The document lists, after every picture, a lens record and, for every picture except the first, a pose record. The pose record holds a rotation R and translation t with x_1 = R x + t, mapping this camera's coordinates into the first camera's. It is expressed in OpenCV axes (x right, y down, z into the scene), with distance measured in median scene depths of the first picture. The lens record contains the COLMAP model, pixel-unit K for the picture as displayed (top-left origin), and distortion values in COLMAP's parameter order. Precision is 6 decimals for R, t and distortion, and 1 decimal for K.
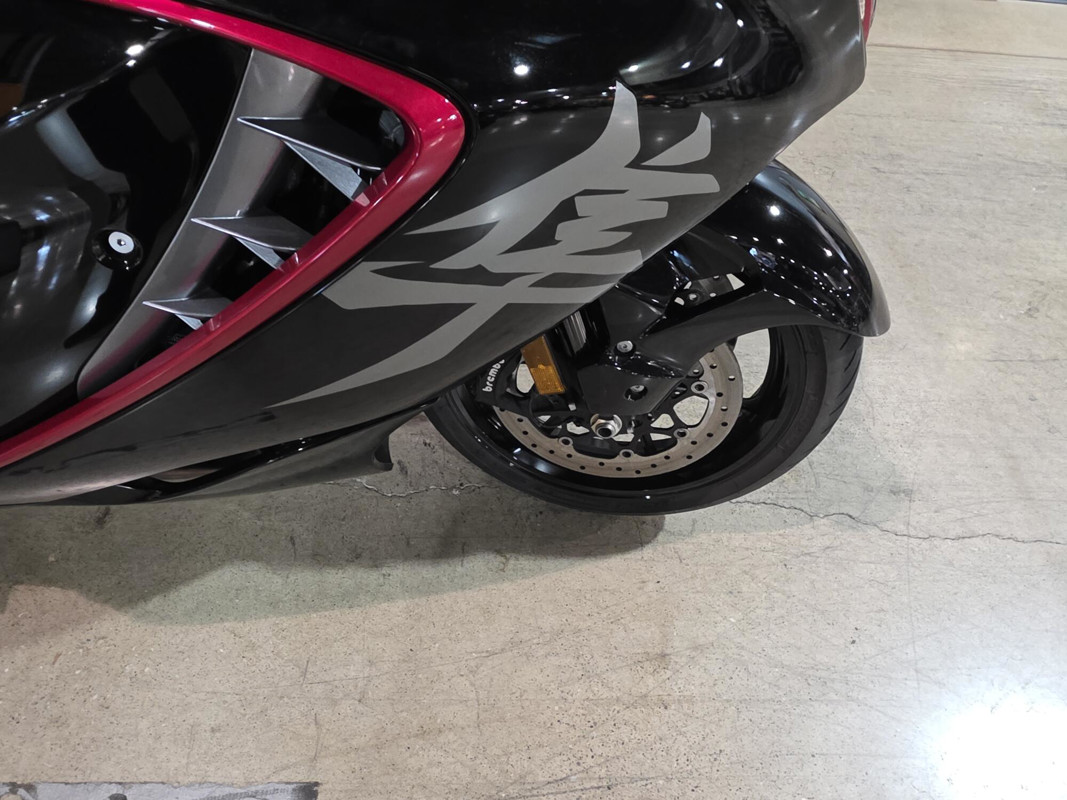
lens RADIAL K [[696.9, 0, 533.5], [0, 696.9, 400.0], [0, 0, 1]] dist [0.009304, -0.001386]
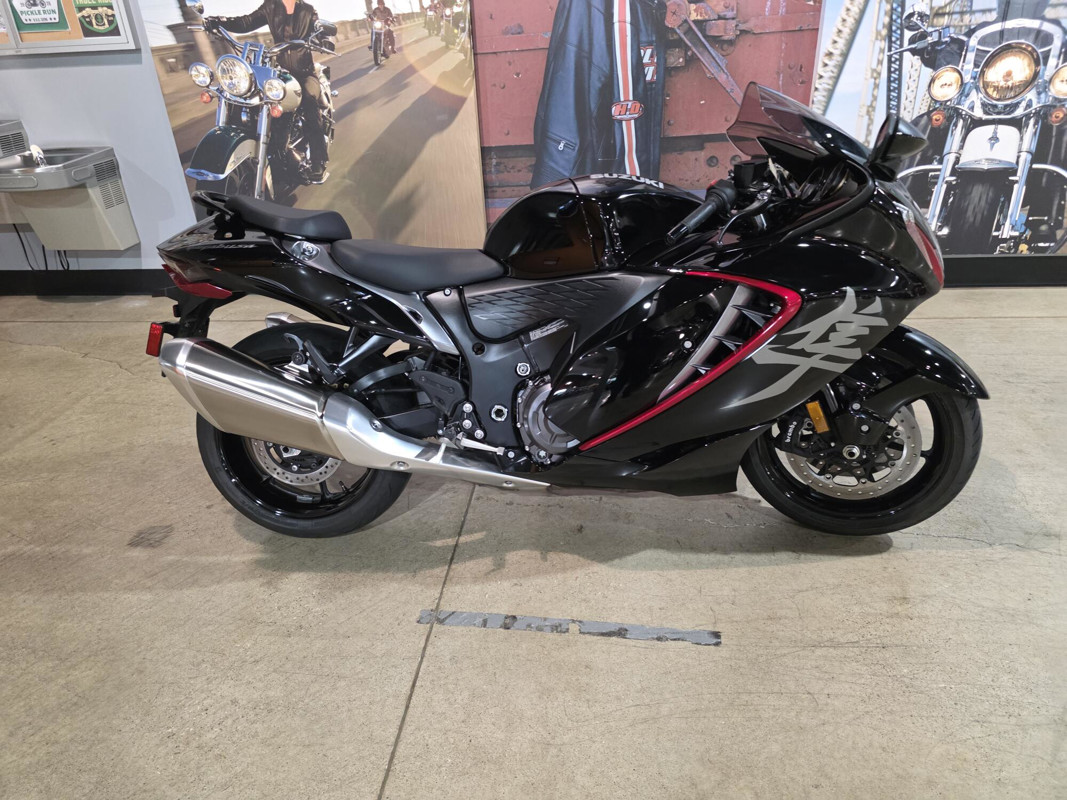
lens RADIAL K [[774.0, 0, 533.5], [0, 774.0, 400.0], [0, 0, 1]] dist [0.060143, -0.053191]
pose [[0.980870, -0.056107, -0.186404, -0.333926], [-0.034113, 0.893204, -0.448356, 0.851408], [0.191653, 0.446137, 0.874203, -1.116176]]
